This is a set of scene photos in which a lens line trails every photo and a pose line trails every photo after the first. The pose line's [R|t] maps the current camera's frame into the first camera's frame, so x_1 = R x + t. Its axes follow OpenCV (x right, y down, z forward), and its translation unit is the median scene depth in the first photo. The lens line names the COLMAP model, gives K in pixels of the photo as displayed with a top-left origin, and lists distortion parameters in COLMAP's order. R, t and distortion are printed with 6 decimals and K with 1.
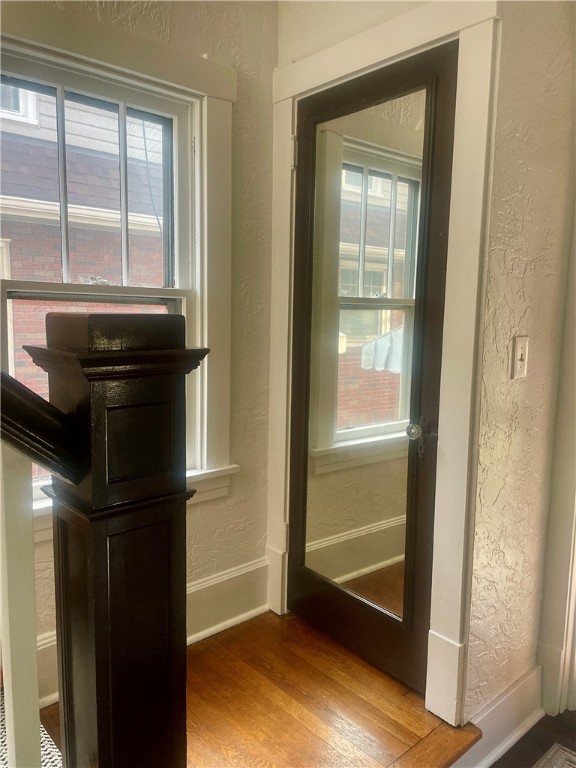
lens RADIAL K [[580.5, 0, 289.0], [0, 580.5, 378.7], [0, 0, 1]] dist [0.046116, -0.018708]
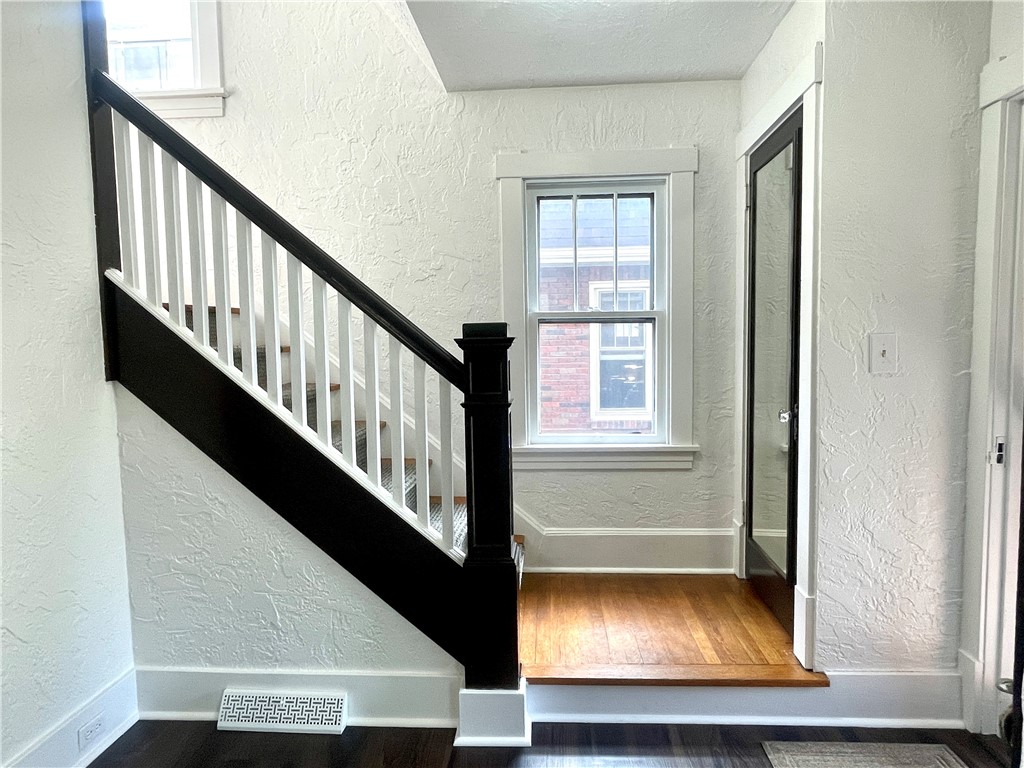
lens RADIAL K [[613.5, 0, 516.7], [0, 613.5, 385.1], [0, 0, 1]] dist [0.005810, -0.008452]
pose [[0.700557, 0.021640, -0.713268, 0.657540], [-0.055966, 0.998127, -0.024686, 0.081044], [0.711398, 0.057213, 0.700457, -0.262488]]
